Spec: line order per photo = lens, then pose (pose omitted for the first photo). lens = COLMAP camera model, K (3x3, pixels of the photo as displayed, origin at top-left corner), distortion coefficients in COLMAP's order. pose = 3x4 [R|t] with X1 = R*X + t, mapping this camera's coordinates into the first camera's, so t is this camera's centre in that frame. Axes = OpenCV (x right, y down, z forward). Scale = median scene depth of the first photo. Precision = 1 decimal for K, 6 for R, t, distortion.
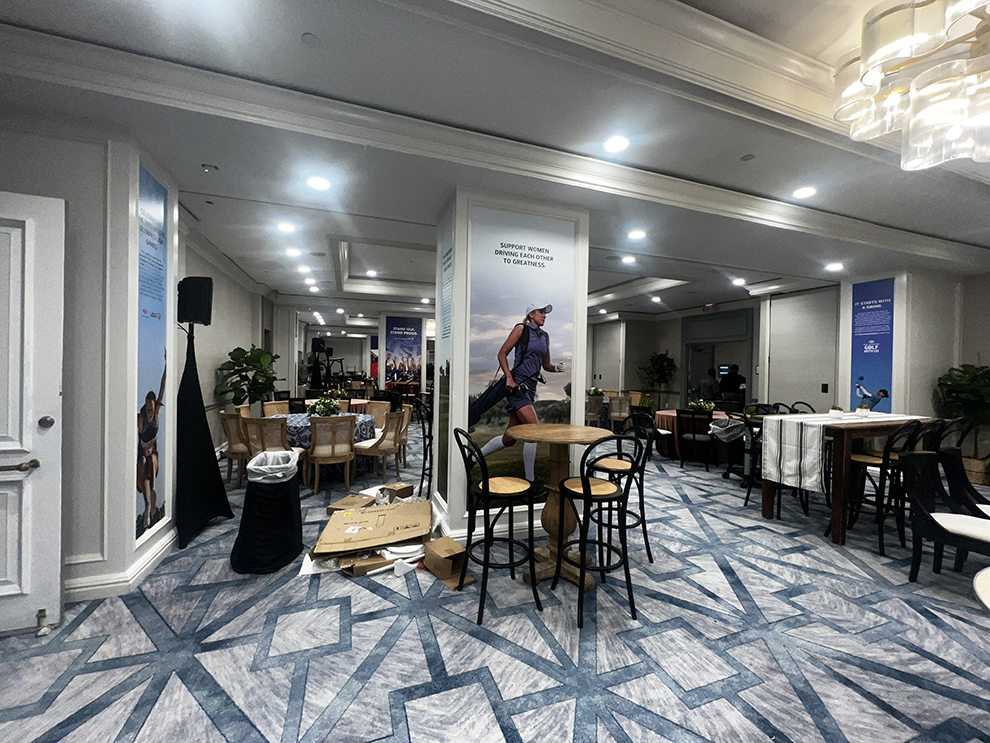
lens RADIAL K [[395.4, 0, 492.1], [0, 395.4, 369.9], [0, 0, 1]] dist [-0.000638, -0.000036]
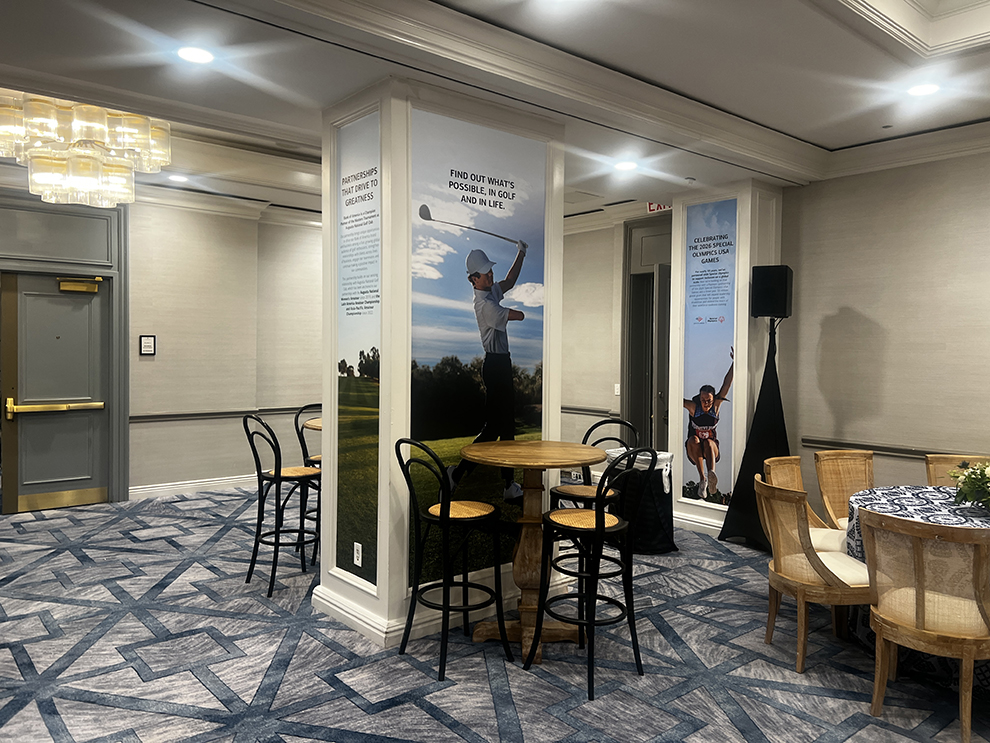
lens RADIAL K [[744.5, 0, 493.7], [0, 744.5, 371.9], [0, 0, 1]] dist [0.009010, 0.000774]
pose [[-0.939361, -0.016986, -0.342510, 0.463071], [-0.029896, 0.999026, 0.032446, -0.034941], [0.341625, 0.040718, -0.938954, 2.671526]]
